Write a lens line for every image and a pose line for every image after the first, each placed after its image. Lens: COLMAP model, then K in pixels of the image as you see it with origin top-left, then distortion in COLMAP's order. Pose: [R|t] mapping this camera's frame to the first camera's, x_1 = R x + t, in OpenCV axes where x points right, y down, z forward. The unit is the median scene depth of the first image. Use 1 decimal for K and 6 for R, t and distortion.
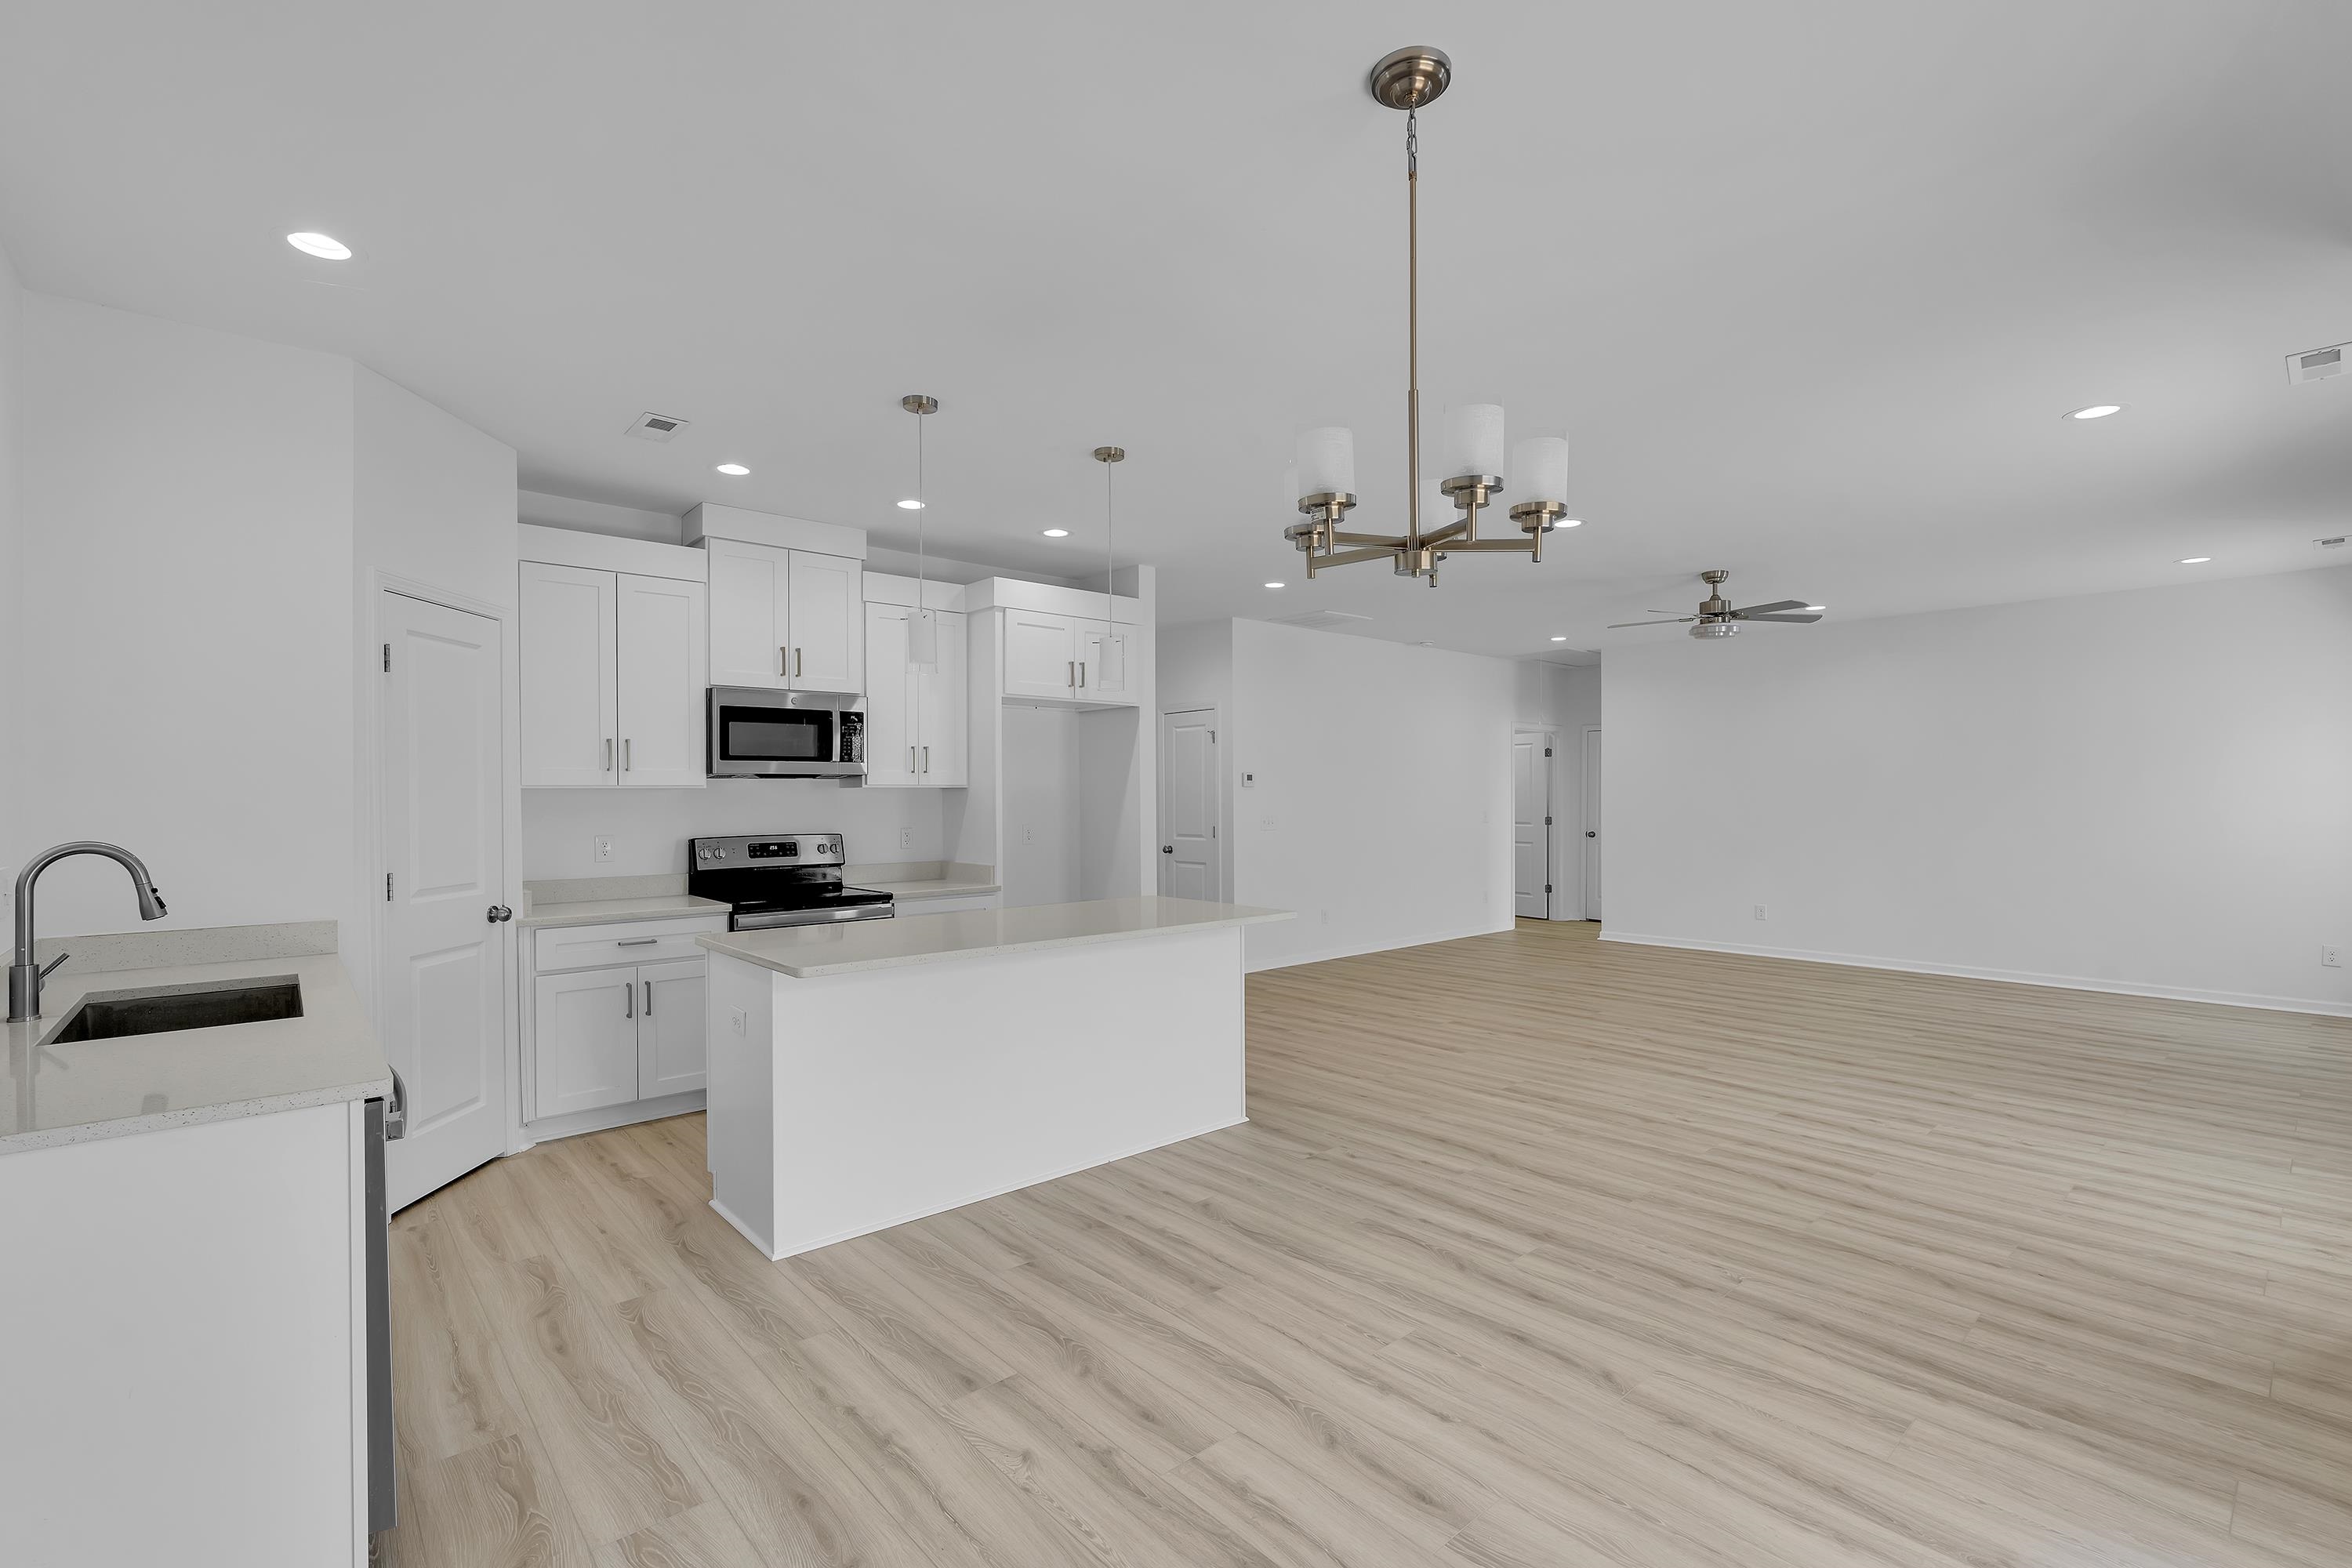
lens RADIAL K [[1036.7, 0, 1162.0], [0, 1036.7, 781.4], [0, 0, 1]] dist [-0.015175, 0.001068]
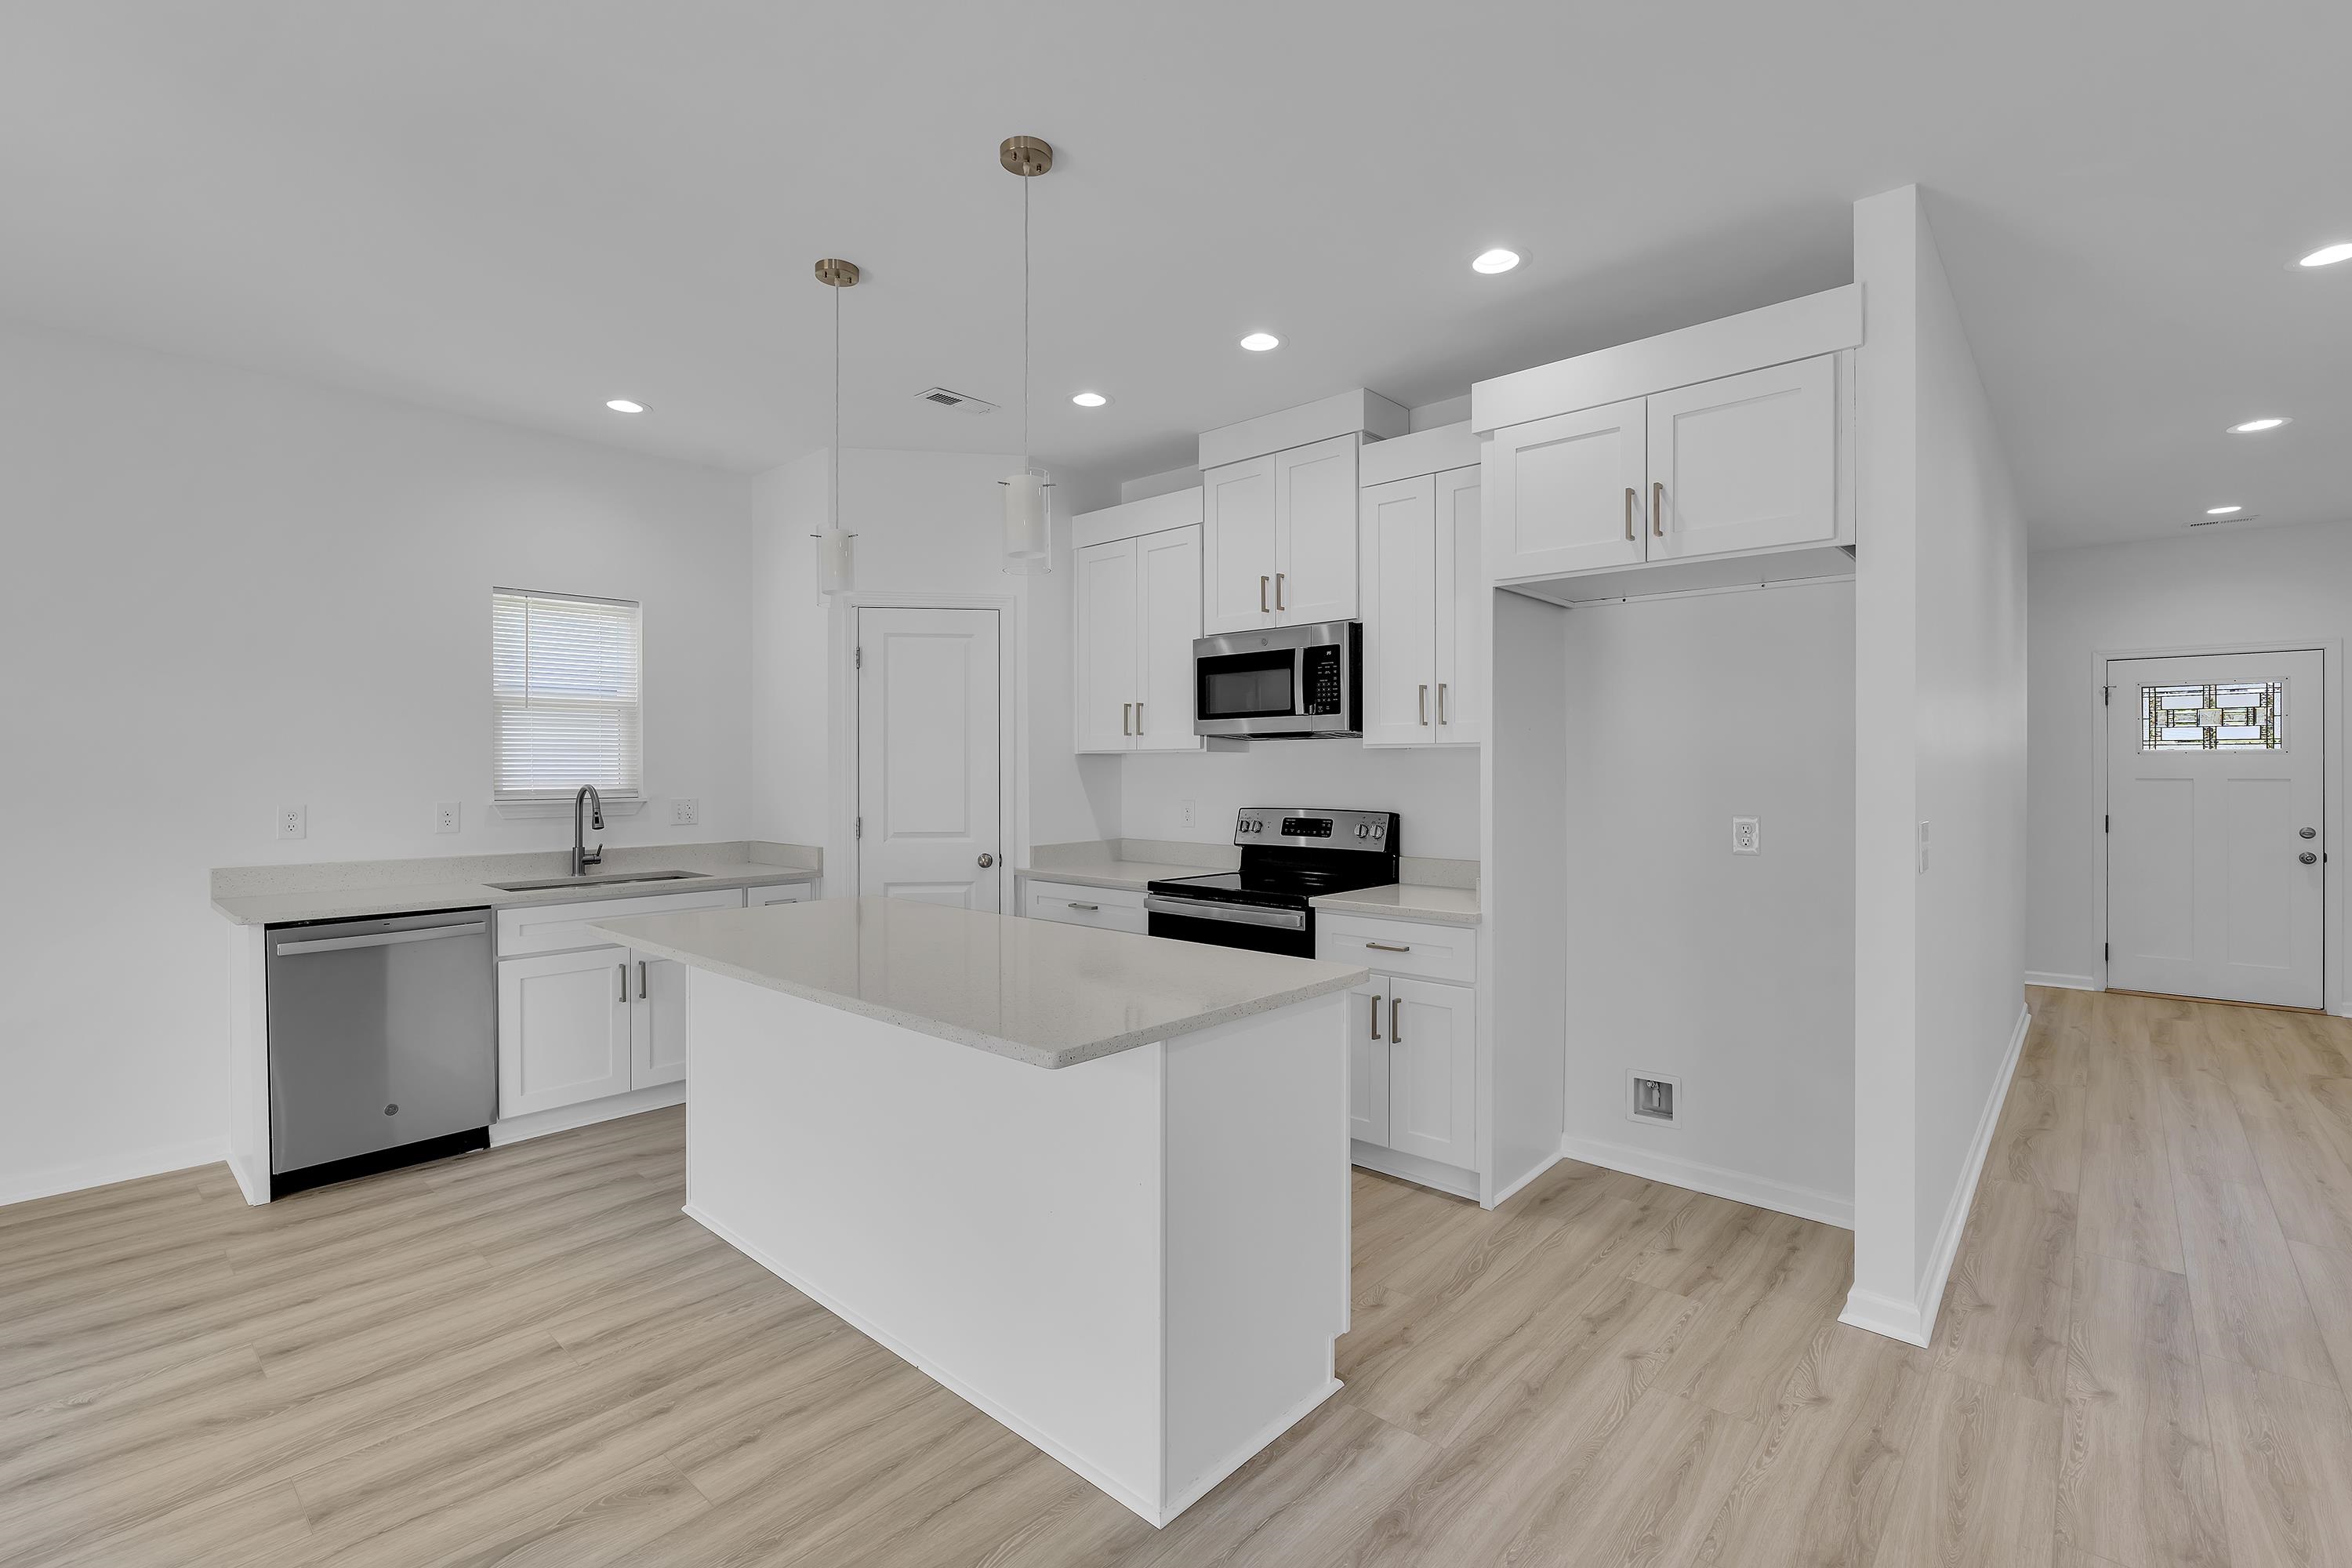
lens RADIAL K [[1038.6, 0, 1180.8], [0, 1038.6, 764.2], [0, 0, 1]] dist [-0.001599, -0.000311]
pose [[0.127510, 0.001184, -0.991837, 0.460557], [0.013699, 0.999902, 0.002955, 0.014522], [0.991743, -0.013964, 0.127481, 0.879813]]
